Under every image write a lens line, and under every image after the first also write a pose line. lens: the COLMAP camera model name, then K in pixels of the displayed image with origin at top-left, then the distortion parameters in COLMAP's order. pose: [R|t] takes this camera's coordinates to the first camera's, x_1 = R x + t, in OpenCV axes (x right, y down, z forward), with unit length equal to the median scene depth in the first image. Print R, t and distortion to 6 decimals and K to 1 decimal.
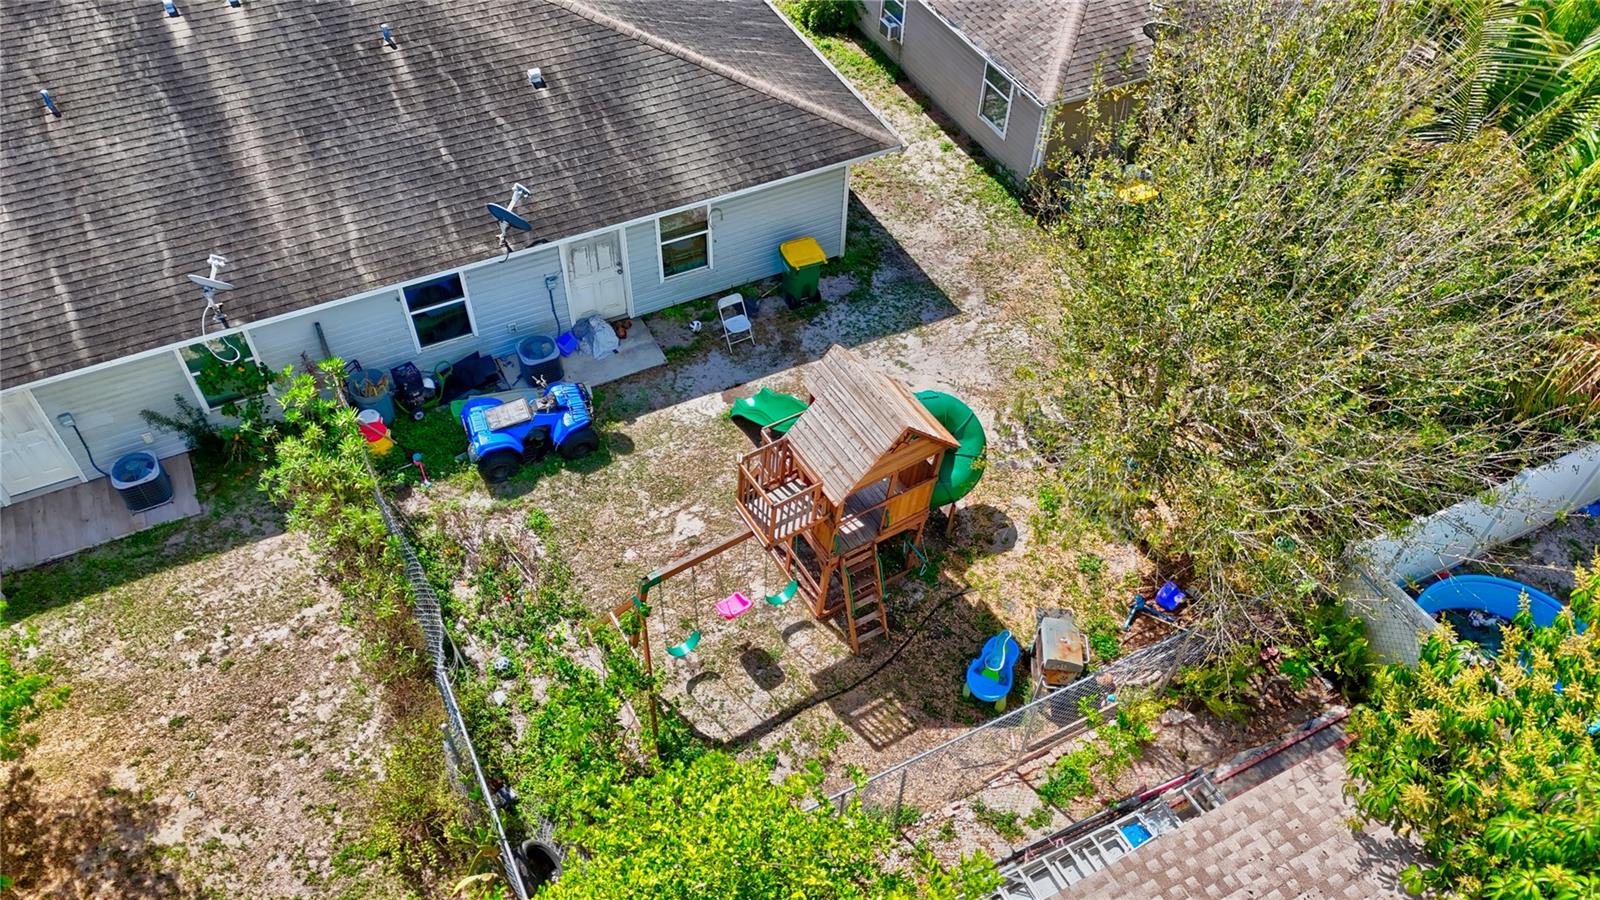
lens RADIAL K [[1182.7, 0, 796.9], [0, 1182.7, 470.4], [0, 0, 1]] dist [0.066901, -0.056309]
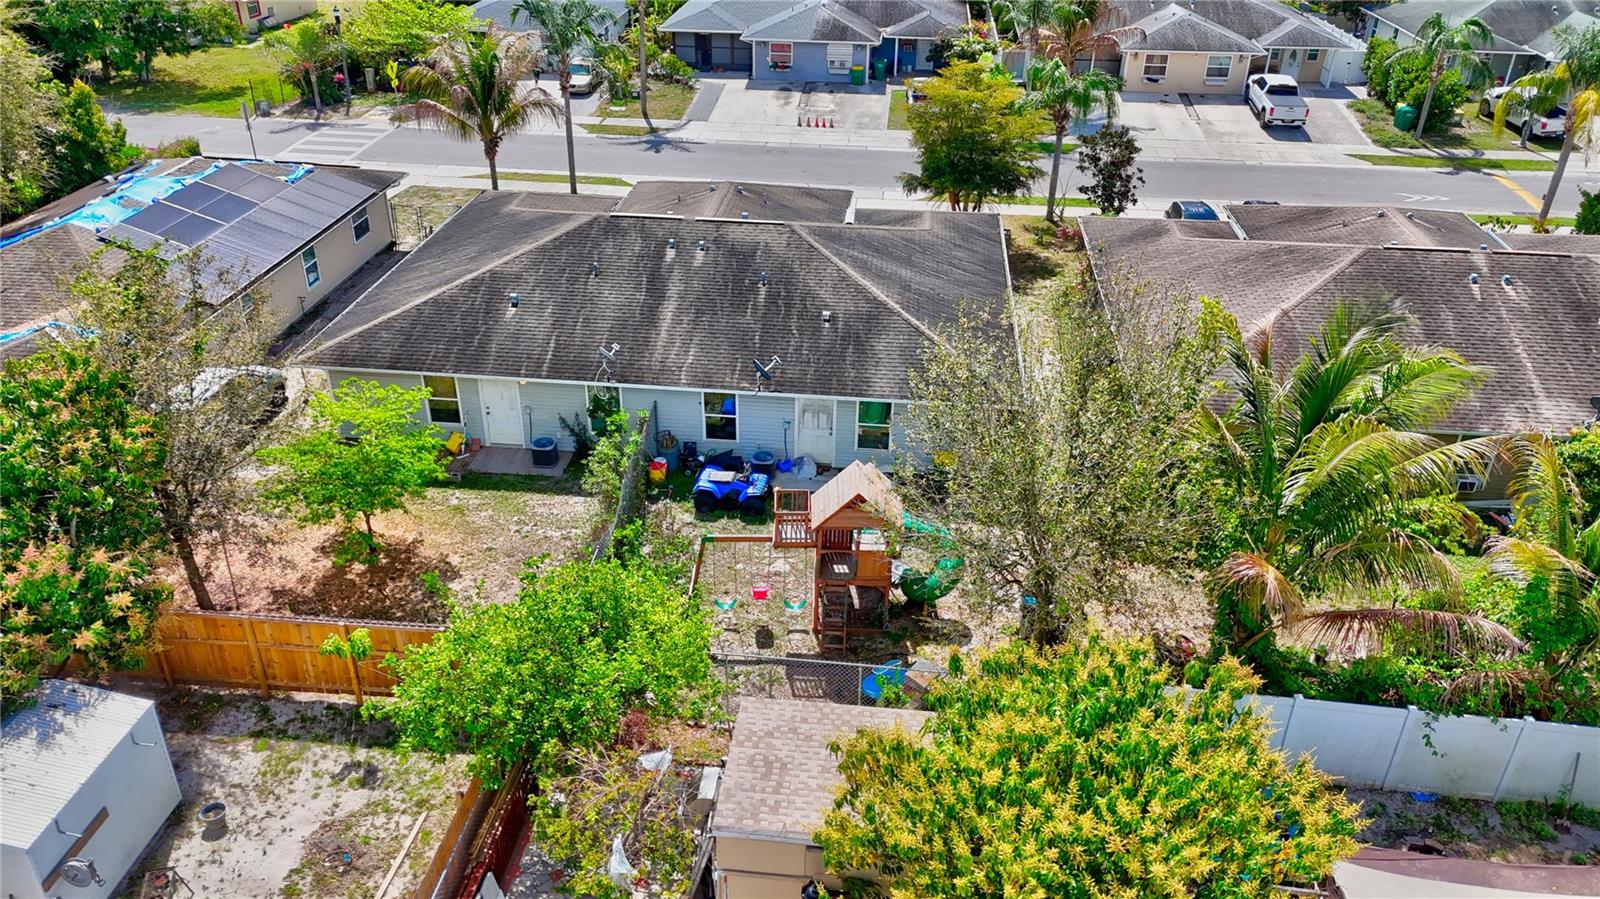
lens RADIAL K [[1182.7, 0, 796.9], [0, 1182.7, 469.9], [0, 0, 1]] dist [0.066901, -0.056309]
pose [[0.837252, 0.263364, -0.479216, 0.661890], [-0.404033, 0.888483, -0.217613, 0.271842], [0.368464, 0.375816, 0.850292, -0.405231]]
